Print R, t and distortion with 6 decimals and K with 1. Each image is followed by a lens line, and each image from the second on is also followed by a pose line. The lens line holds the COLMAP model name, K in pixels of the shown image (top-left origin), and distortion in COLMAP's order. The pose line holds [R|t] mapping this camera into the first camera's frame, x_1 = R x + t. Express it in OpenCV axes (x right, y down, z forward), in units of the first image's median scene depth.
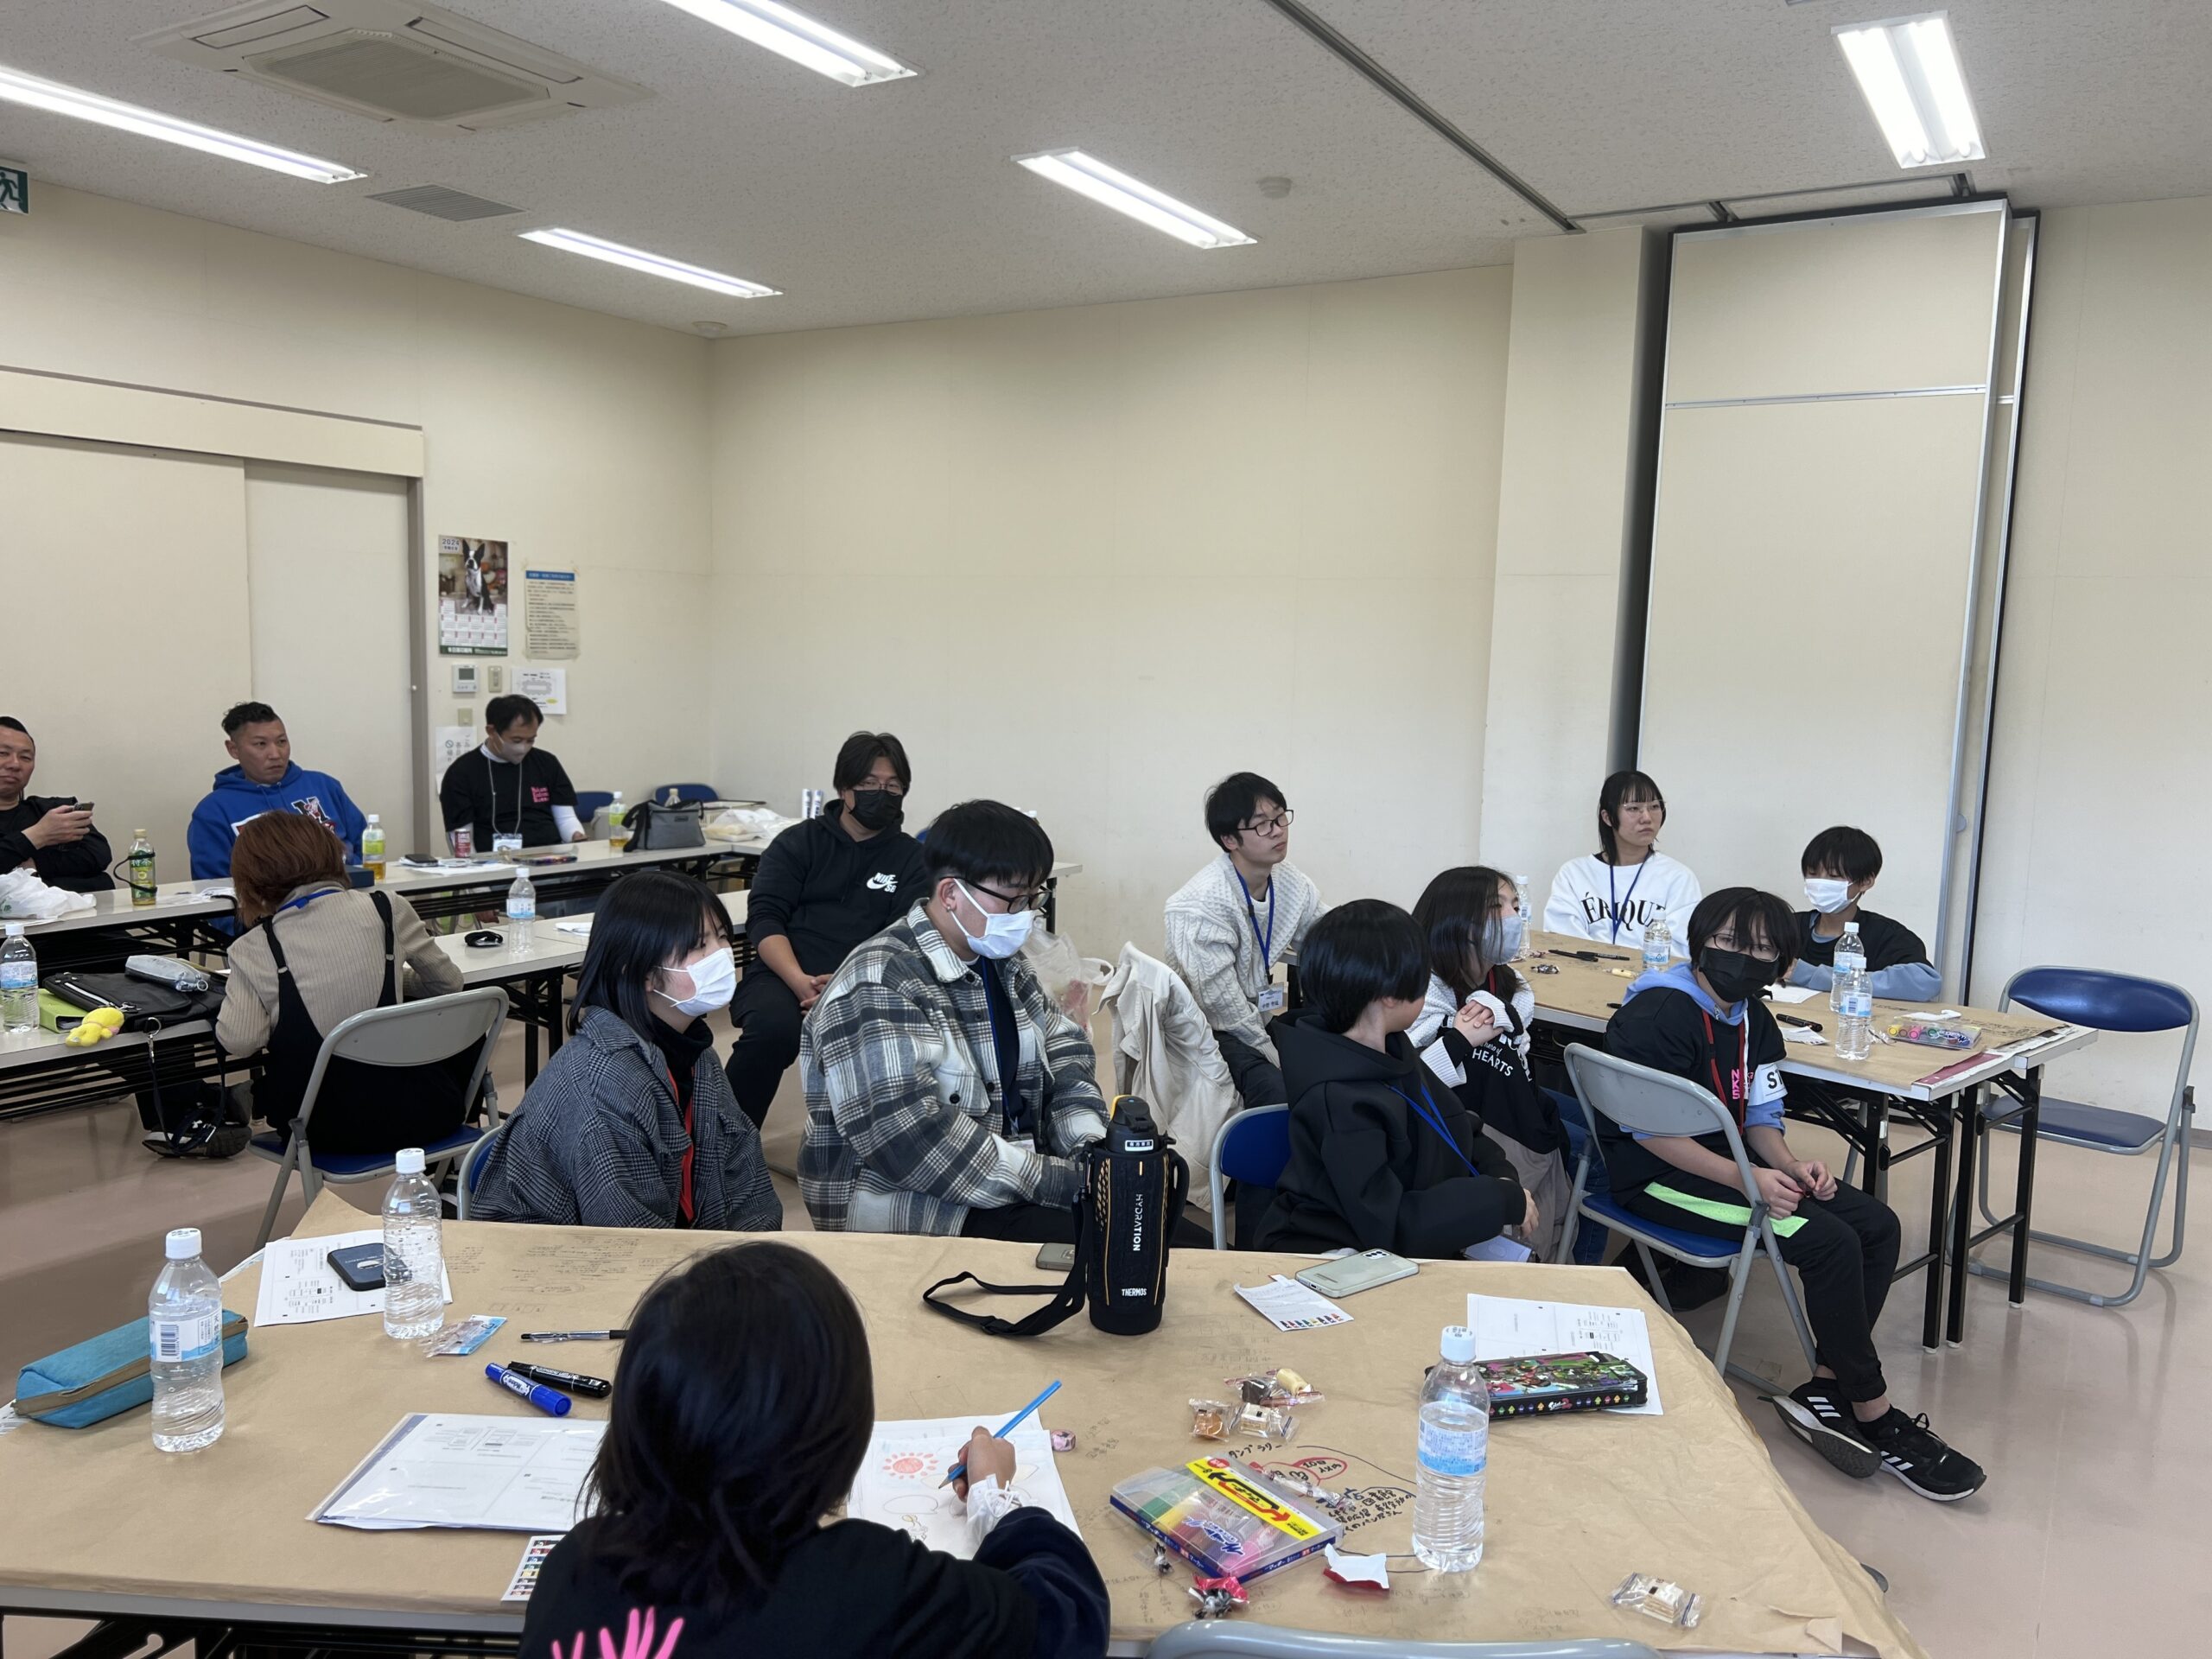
lens RADIAL K [[1681.6, 0, 1100.7], [0, 1681.6, 842.1], [0, 0, 1]] dist [0.015050, -0.010063]
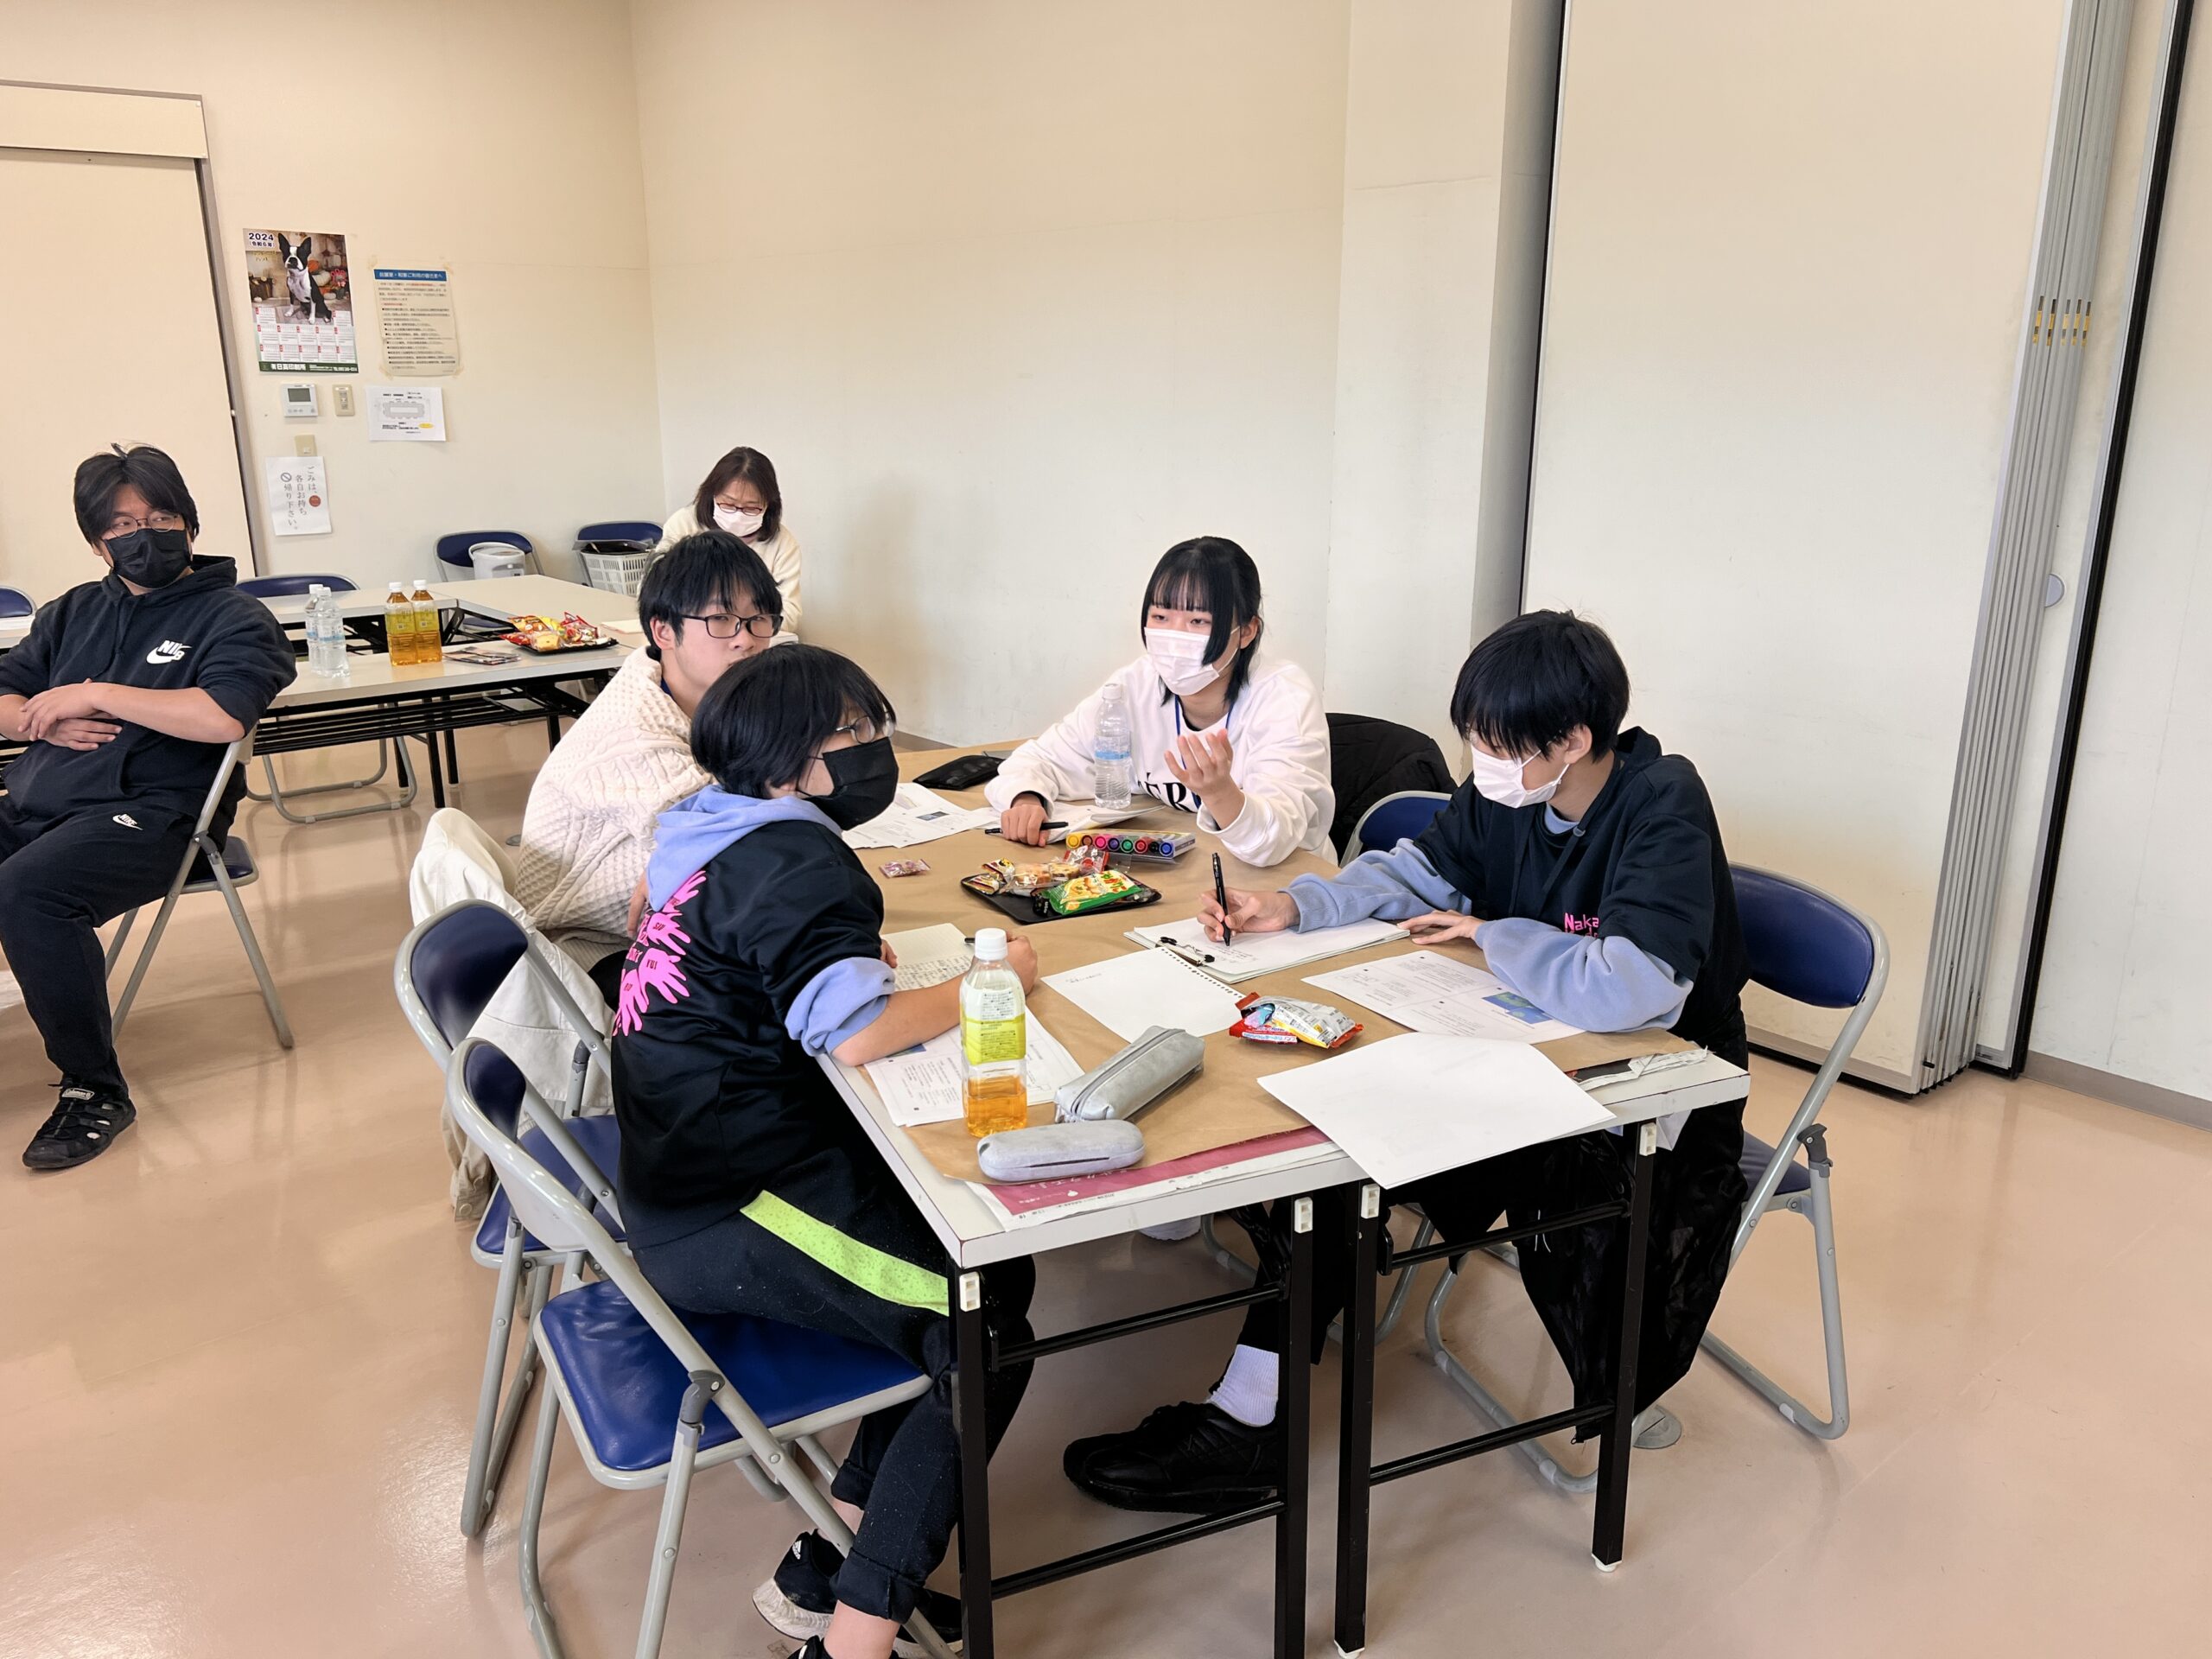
lens RADIAL K [[1687.5, 0, 1069.7], [0, 1687.5, 830.6], [0, 0, 1]] dist [0.058439, -0.055102]
pose [[0.957119, 0.046274, -0.285975, 0.375466], [-0.001996, 0.988190, 0.153221, -0.018365], [0.289687, -0.146080, 0.945908, 0.345468]]
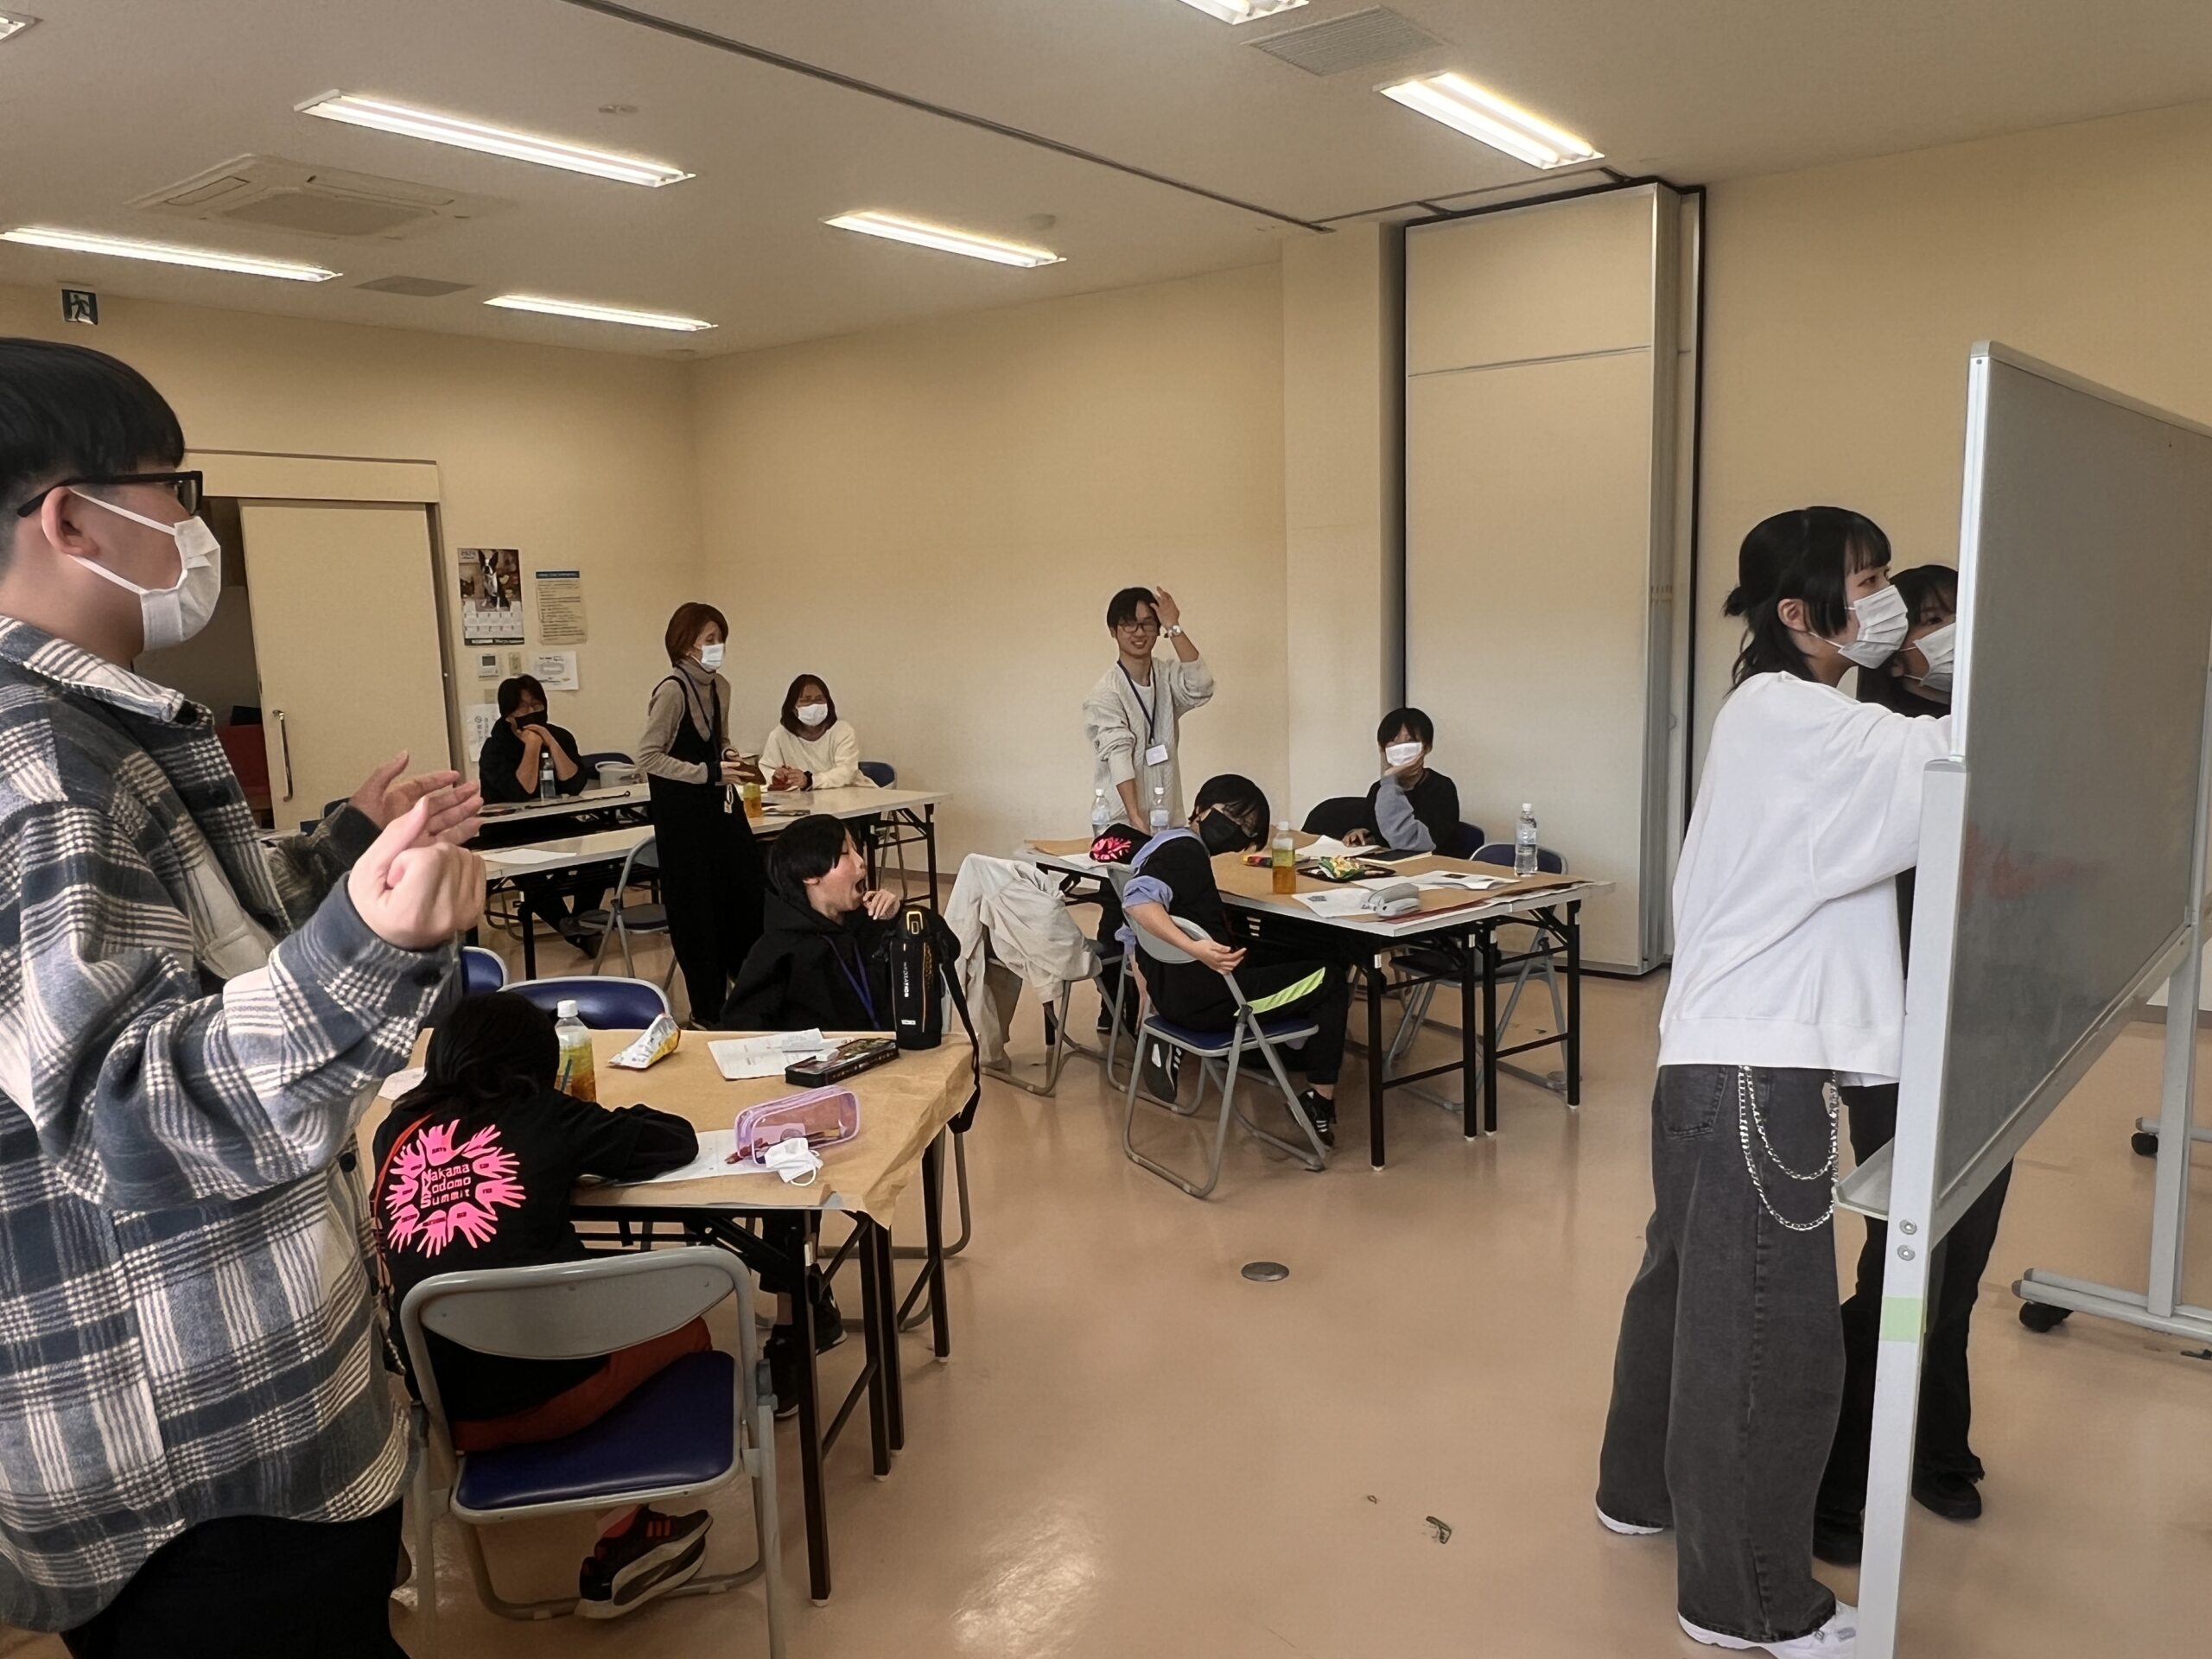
lens RADIAL K [[1621.9, 0, 1071.3], [0, 1621.9, 830.1], [0, 0, 1]] dist [-0.000823, -0.003224]
pose [[0.992304, -0.042670, -0.116239, 0.239560], [0.045821, 0.998647, 0.024575, 0.017777], [0.115033, -0.029712, 0.992917, -0.162917]]
